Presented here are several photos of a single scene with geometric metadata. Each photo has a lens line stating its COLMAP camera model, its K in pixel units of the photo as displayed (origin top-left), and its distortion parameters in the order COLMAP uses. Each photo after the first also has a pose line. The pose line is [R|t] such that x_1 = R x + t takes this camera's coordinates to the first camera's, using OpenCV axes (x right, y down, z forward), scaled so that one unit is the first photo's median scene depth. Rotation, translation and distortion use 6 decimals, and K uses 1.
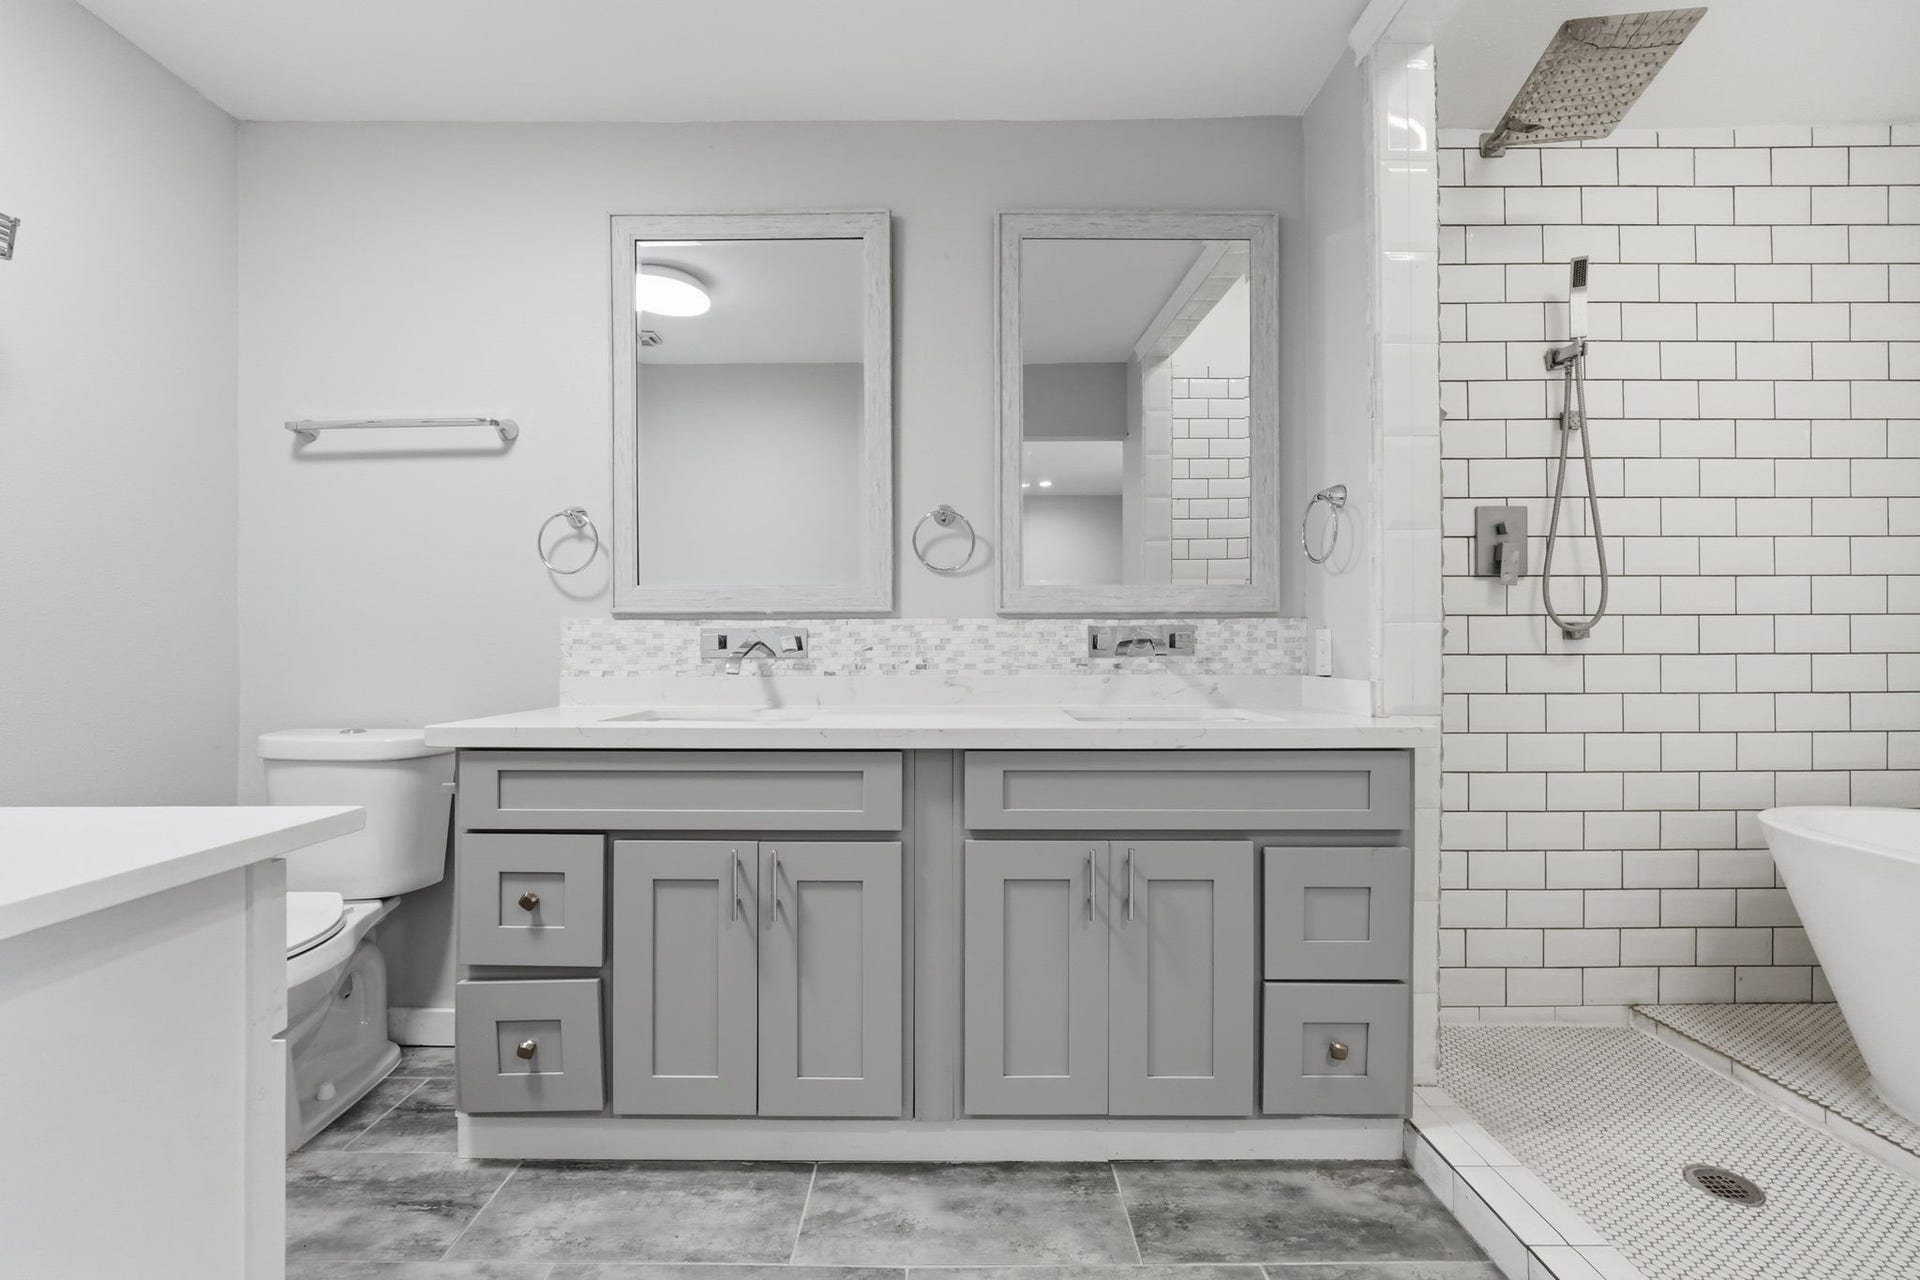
lens RADIAL K [[829.7, 0, 960.4], [0, 829.7, 638.2], [0, 0, 1]] dist [-0.003225, 0.000375]
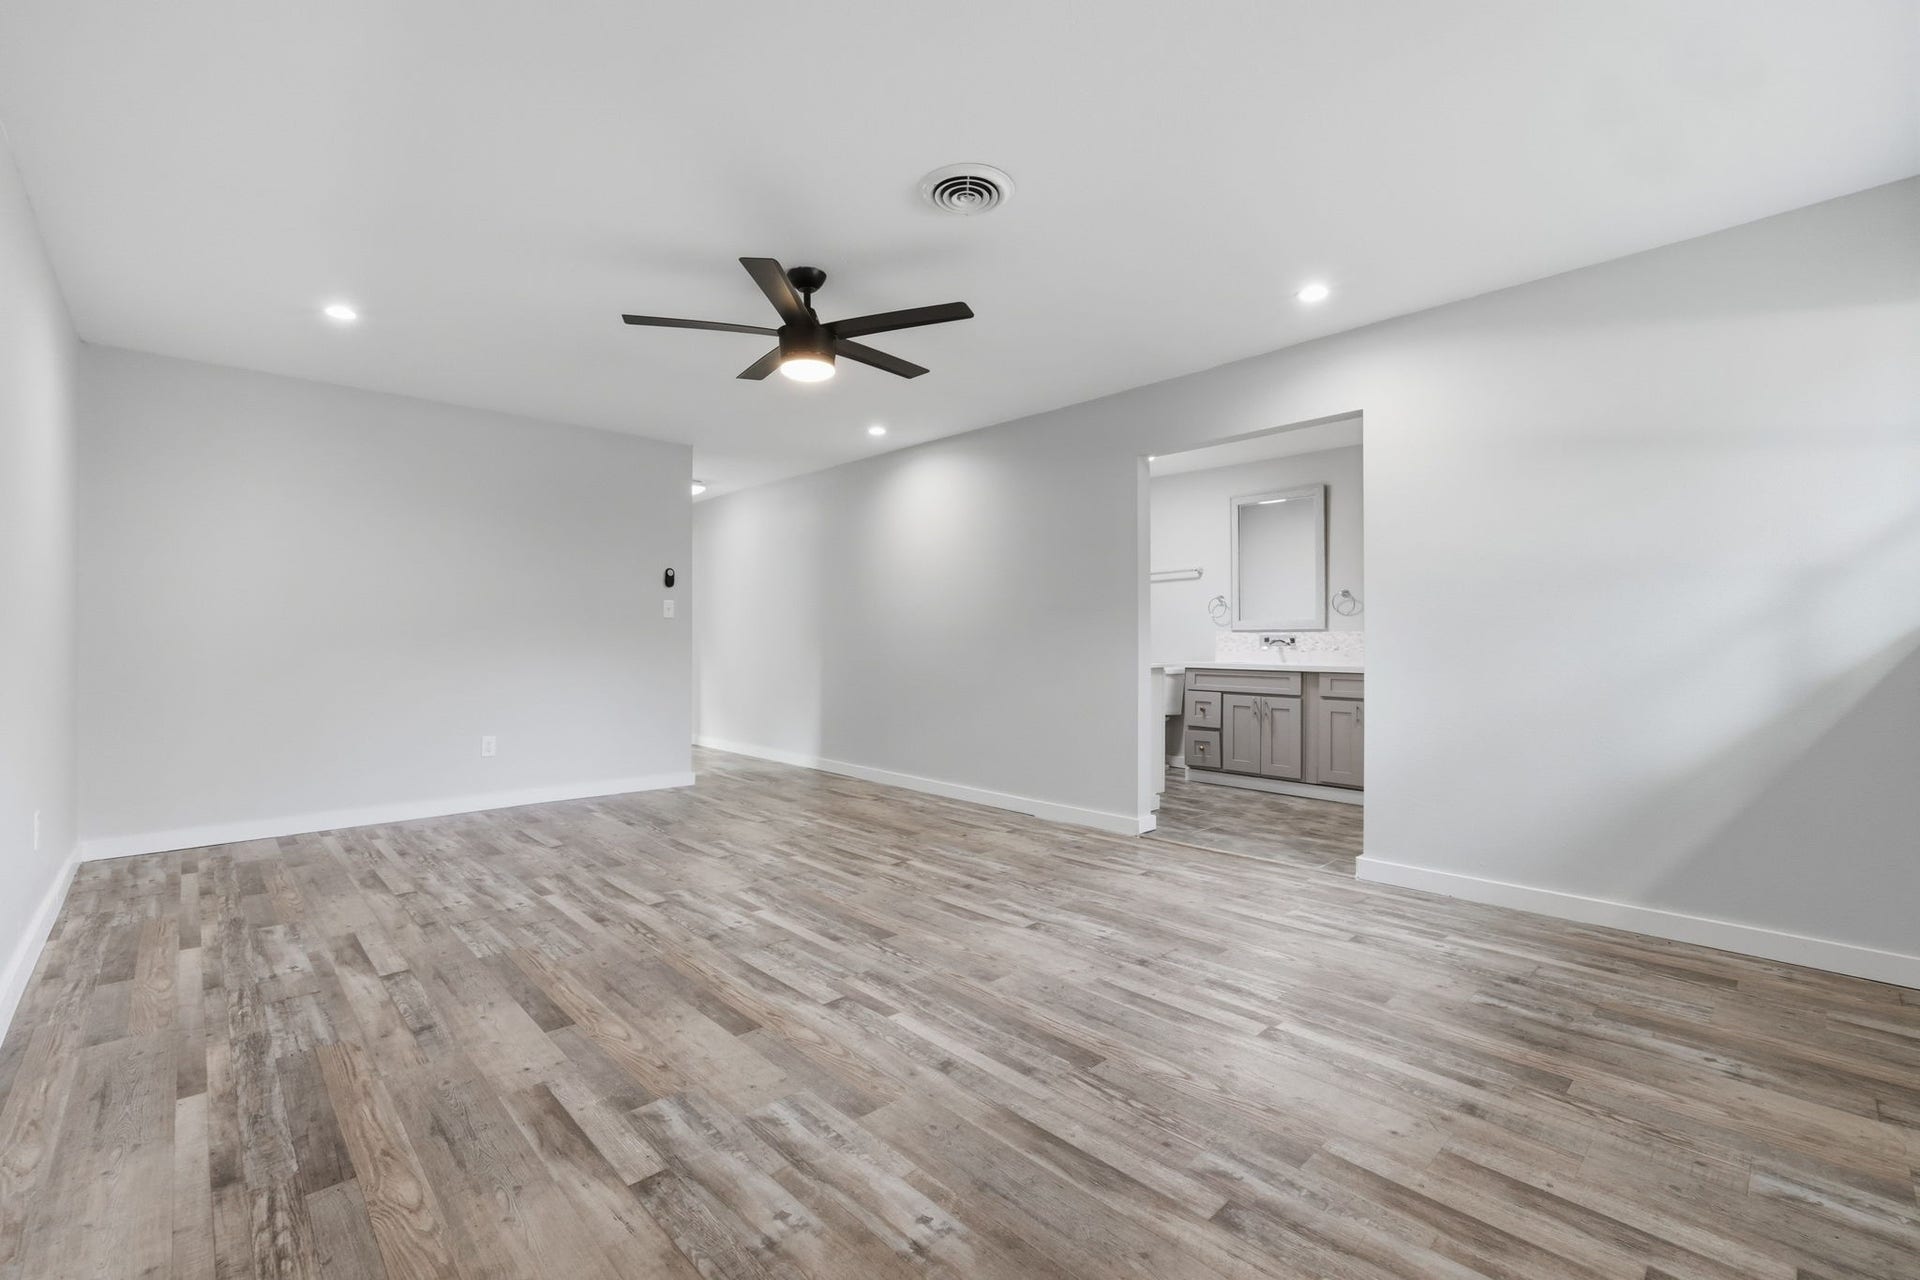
lens RADIAL K [[829.7, 0, 958.8], [0, 829.7, 635.6], [0, 0, 1]] dist [-0.003225, 0.000375]
pose [[0.685930, 0.001227, -0.727667, 1.101745], [0.000311, 0.999998, 0.001980, -0.016252], [0.727668, -0.001584, 0.685928, -1.801721]]
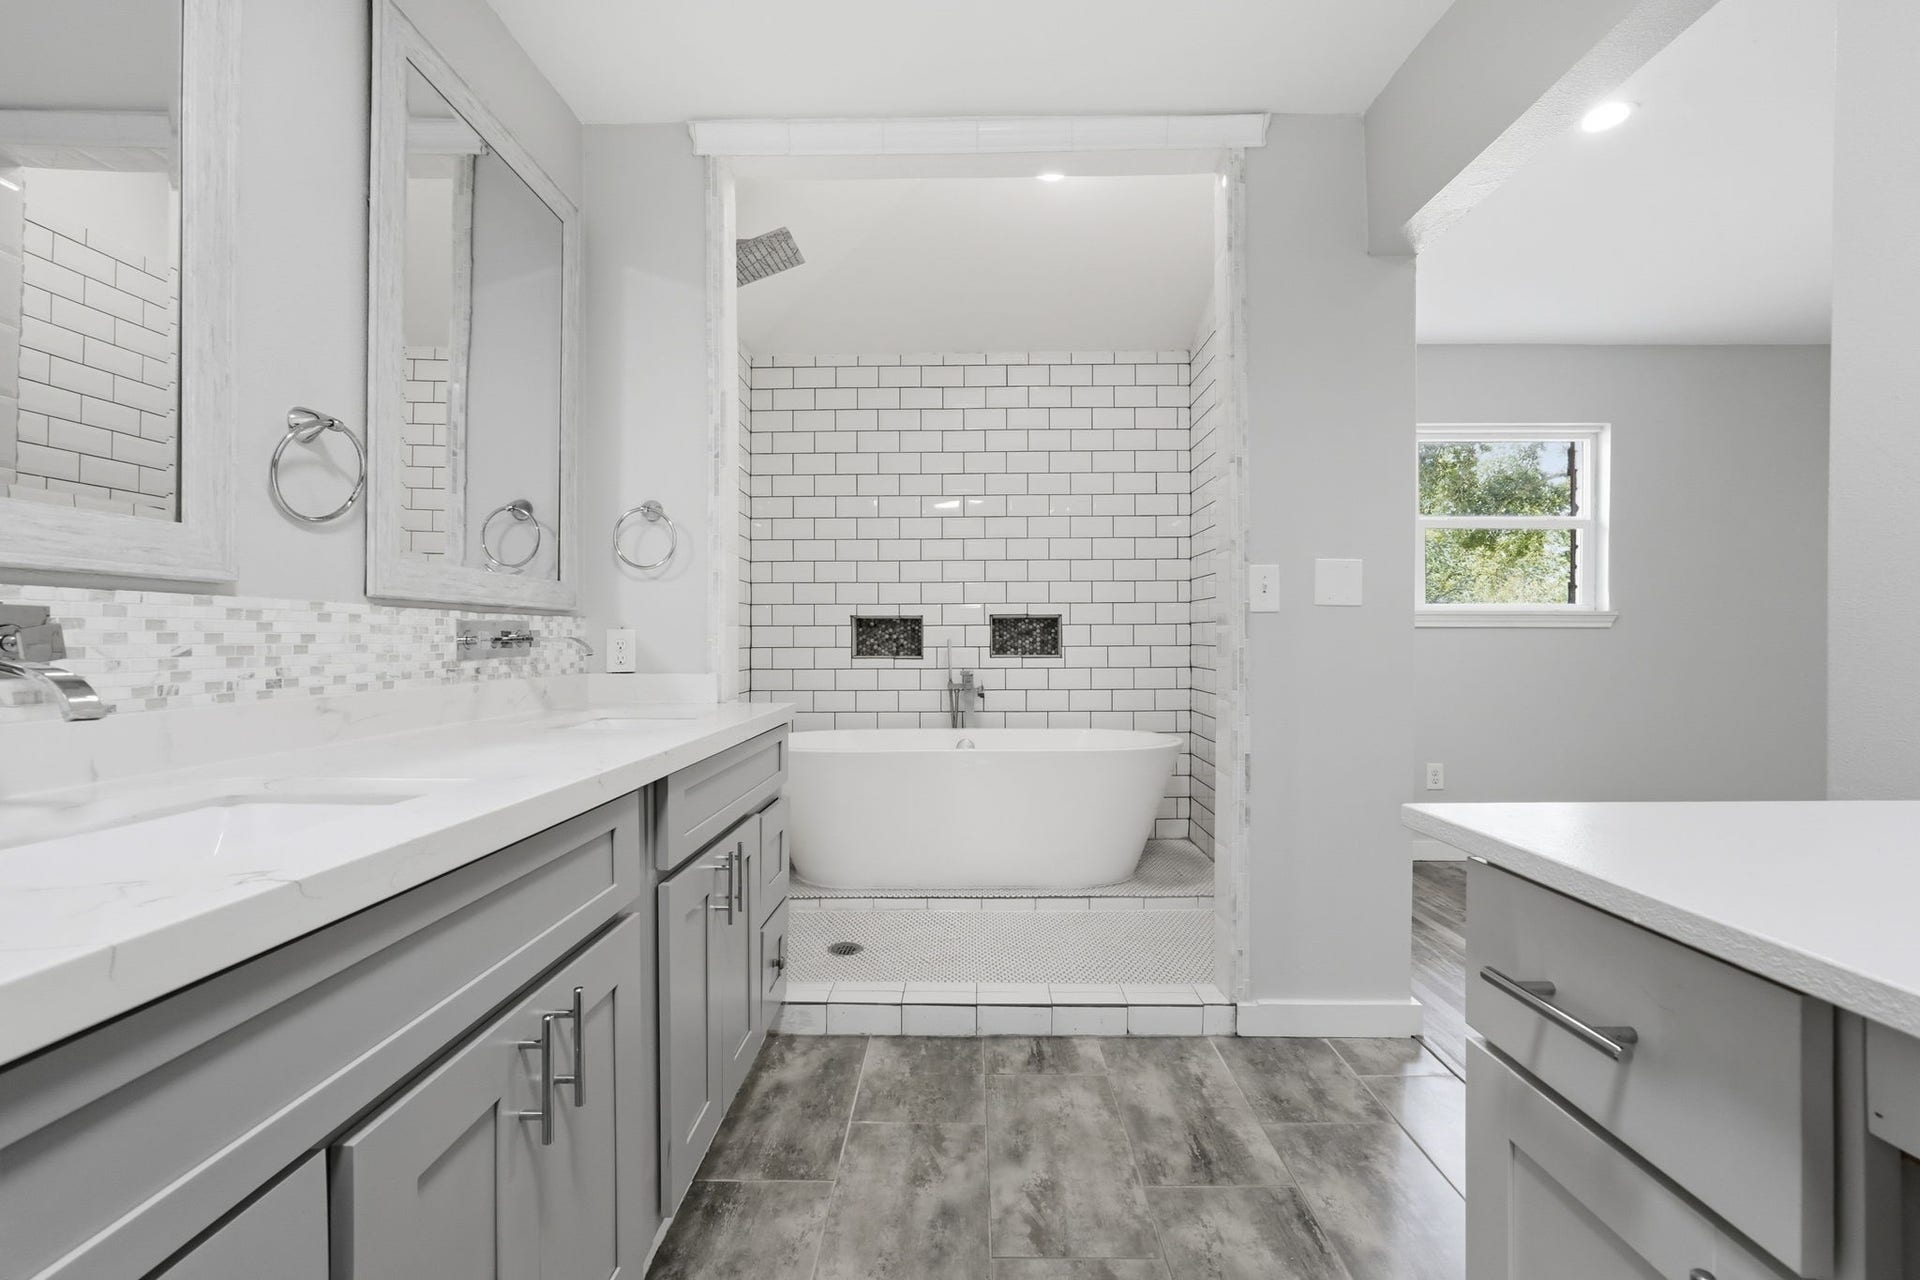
lens RADIAL K [[829.7, 0, 962.2], [0, 829.7, 638.7], [0, 0, 1]] dist [-0.003225, 0.000375]
pose [[0.011964, 0.003969, 0.999921, -0.608247], [-0.001793, 0.999991, -0.003947, 0.005150], [-0.999927, -0.001746, 0.011971, 0.529879]]
